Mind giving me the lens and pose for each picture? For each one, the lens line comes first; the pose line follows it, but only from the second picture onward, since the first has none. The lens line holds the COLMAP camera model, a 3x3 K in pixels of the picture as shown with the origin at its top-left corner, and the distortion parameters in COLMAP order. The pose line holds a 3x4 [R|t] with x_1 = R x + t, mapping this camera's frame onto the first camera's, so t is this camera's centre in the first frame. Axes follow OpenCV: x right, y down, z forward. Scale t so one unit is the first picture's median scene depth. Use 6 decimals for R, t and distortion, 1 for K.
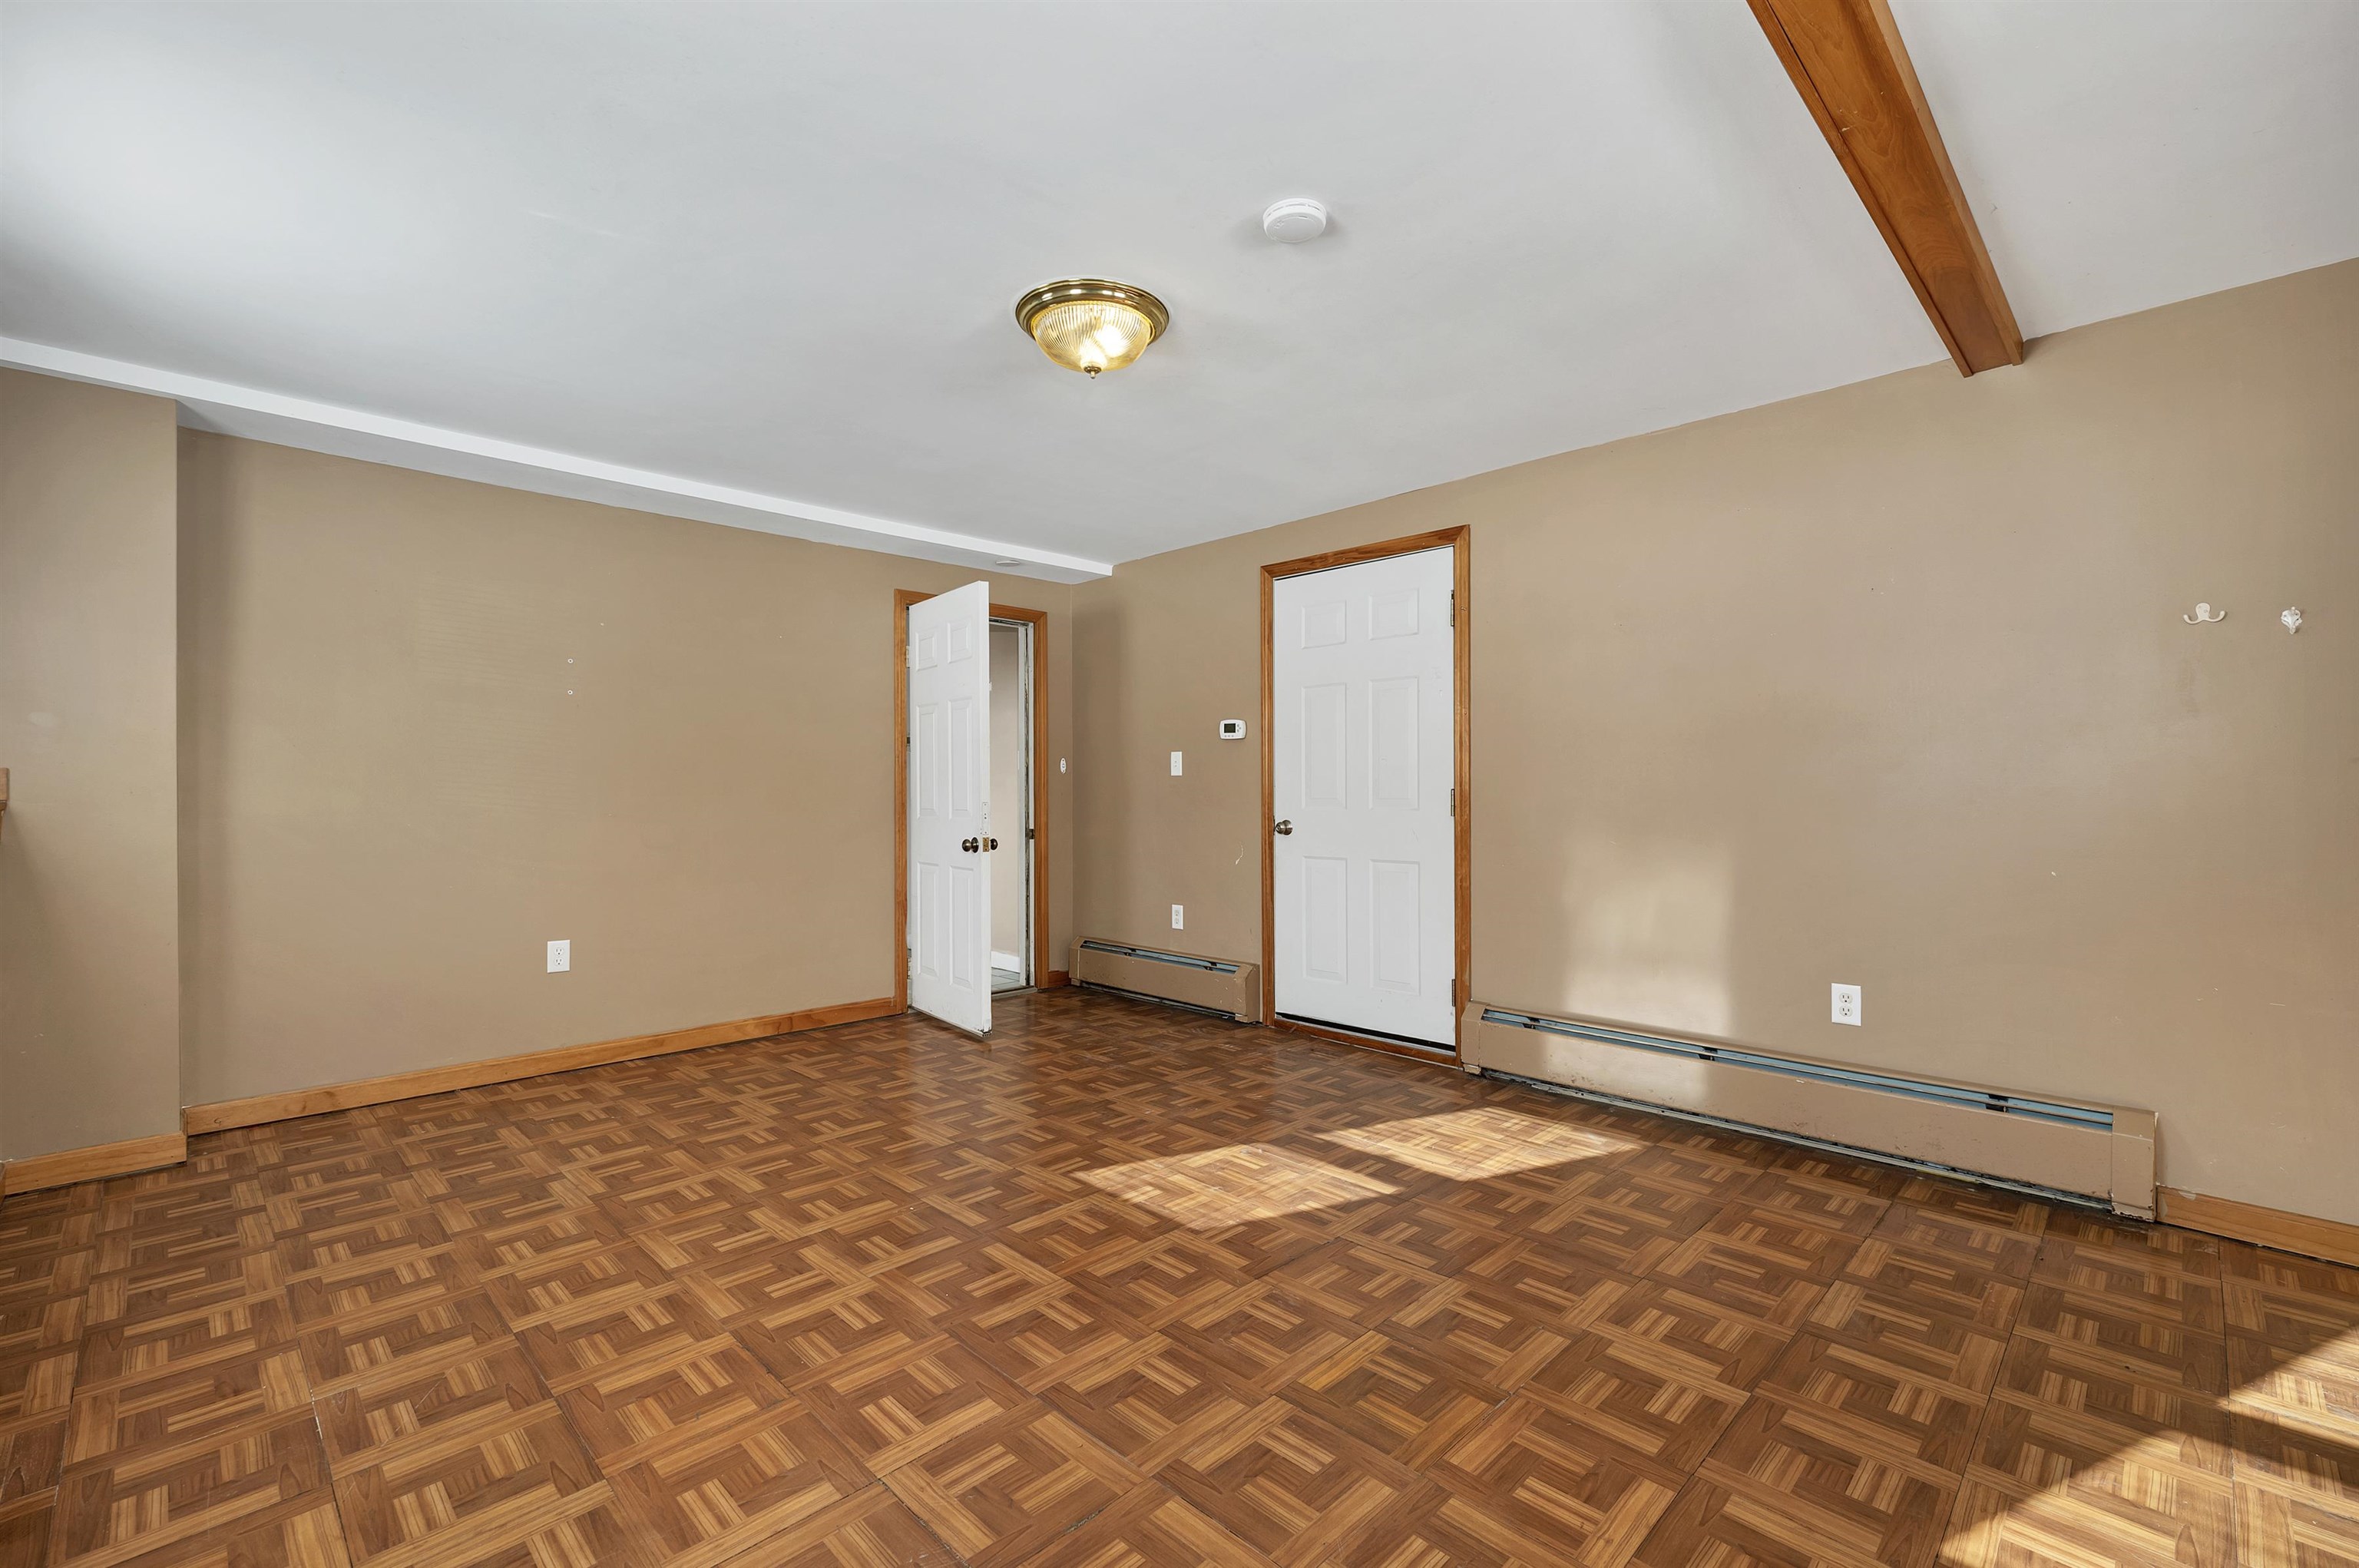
lens RADIAL K [[992.5, 0, 1178.7], [0, 992.5, 818.0], [0, 0, 1]] dist [0.001806, 0.000079]
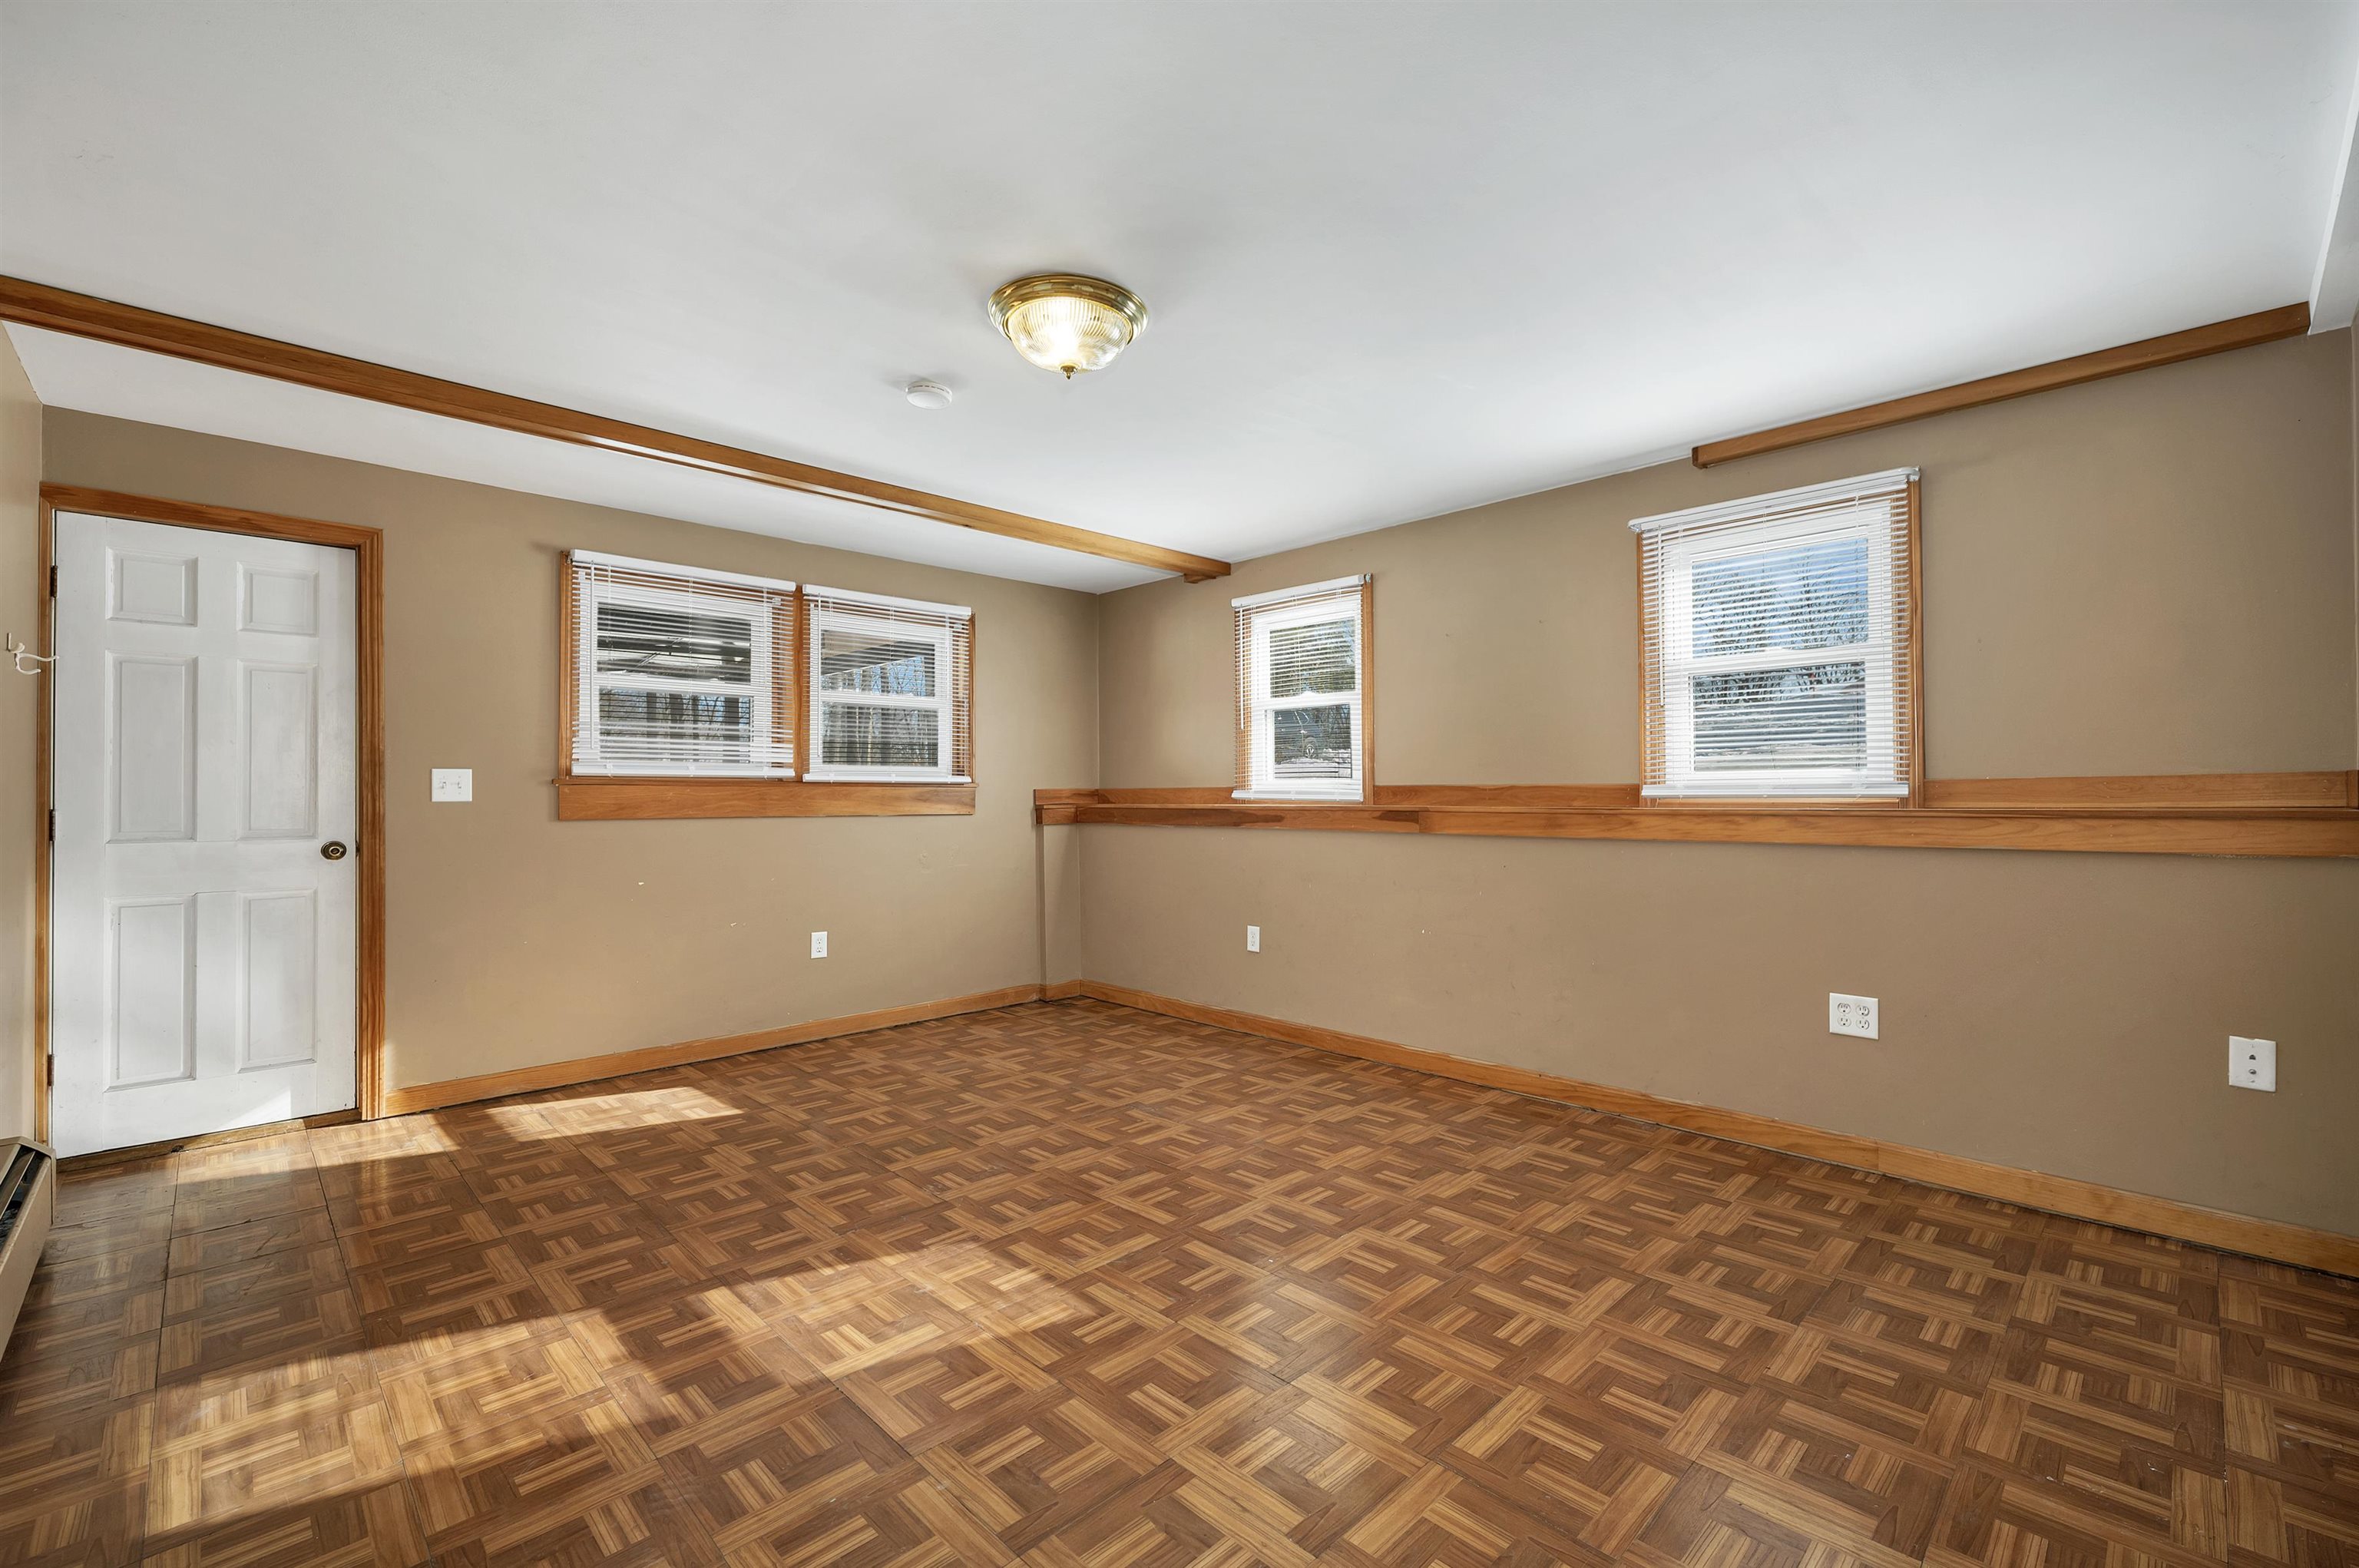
lens RADIAL K [[992.5, 0, 1178.7], [0, 992.5, 818.0], [0, 0, 1]] dist [0.001806, 0.000079]
pose [[-0.999884, 0.006653, 0.013712, -0.214870], [0.007292, 0.998866, 0.047047, -0.064144], [-0.013383, 0.047142, -0.998799, 2.047204]]
